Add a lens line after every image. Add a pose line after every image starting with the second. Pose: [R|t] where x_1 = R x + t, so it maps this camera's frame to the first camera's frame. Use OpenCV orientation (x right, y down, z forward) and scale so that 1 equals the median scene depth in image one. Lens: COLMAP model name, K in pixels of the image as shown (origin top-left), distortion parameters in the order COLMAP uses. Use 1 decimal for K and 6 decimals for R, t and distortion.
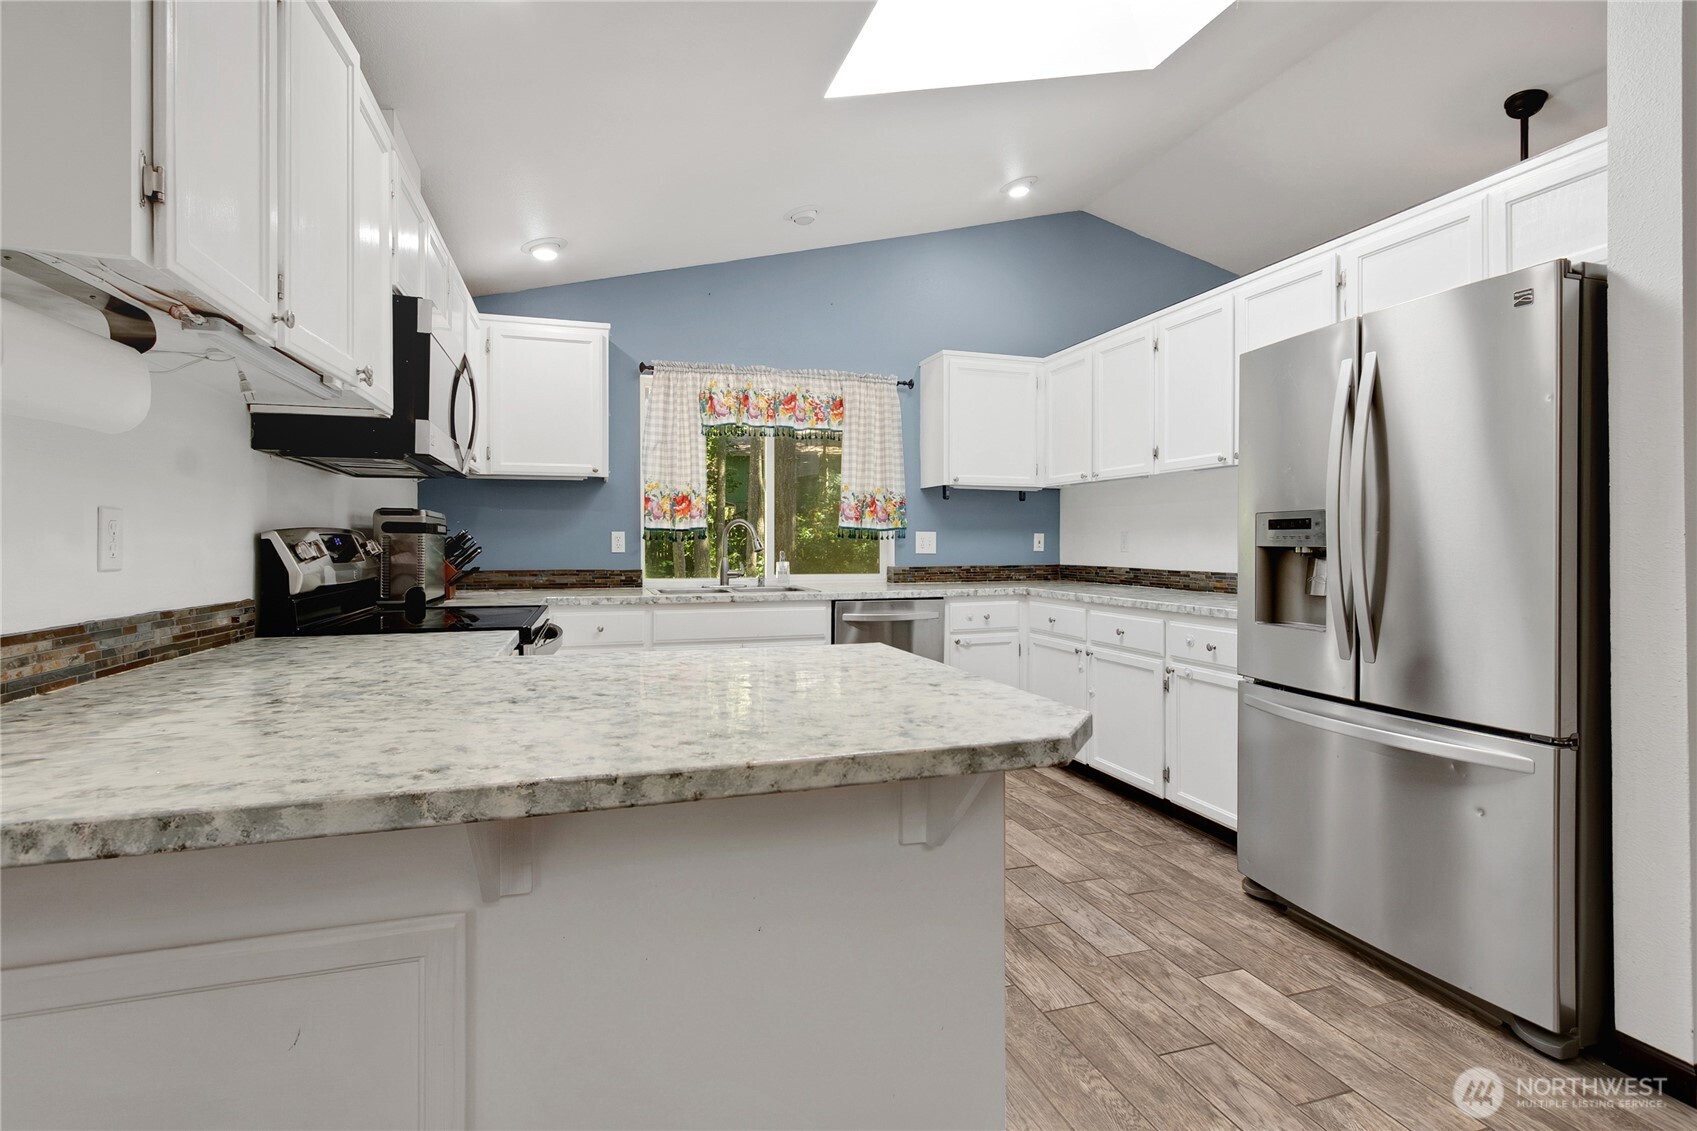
lens RADIAL K [[793.7, 0, 841.7], [0, 793.7, 536.4], [0, 0, 1]] dist [0.010580, 0.000090]
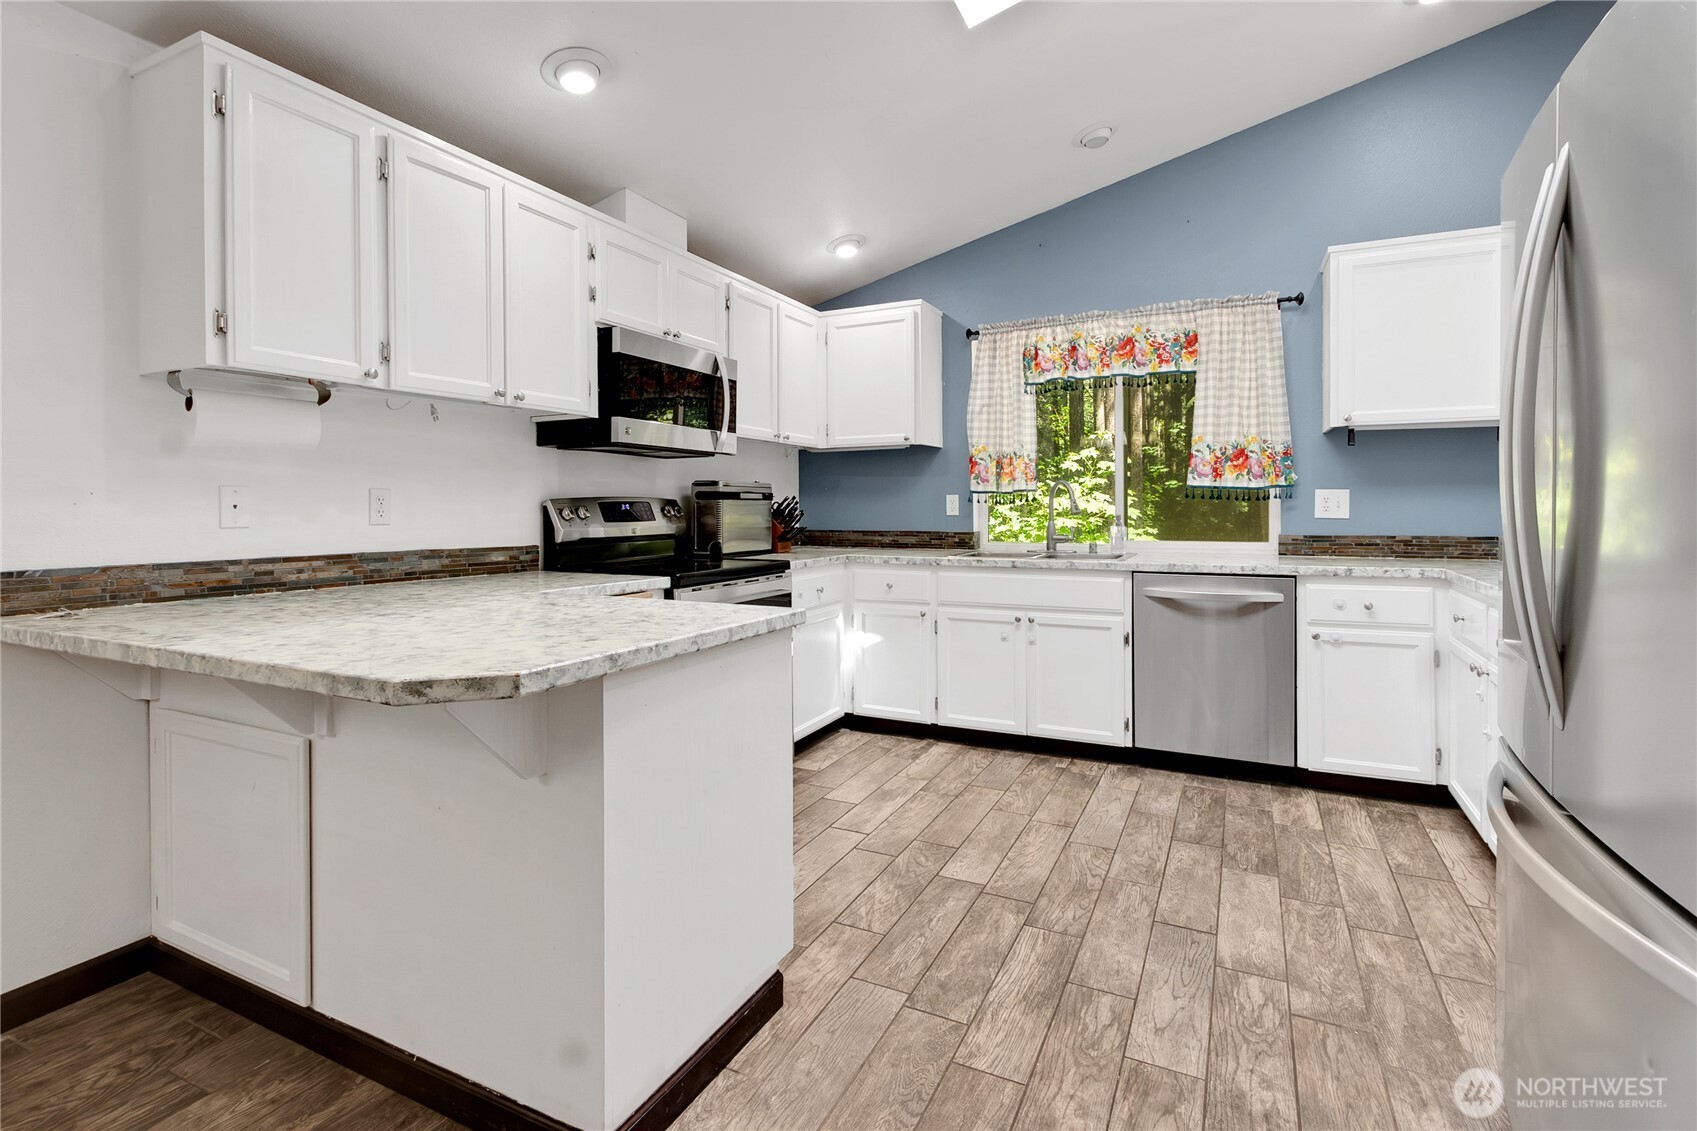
lens RADIAL K [[809.1, 0, 847.3], [0, 809.1, 501.0], [0, 0, 1]] dist [0.004251, 0.000509]
pose [[0.719776, -0.007902, -0.694161, 0.356130], [0.010552, 0.999944, -0.000441, 0.000573], [0.694126, -0.007007, 0.719820, 0.141570]]
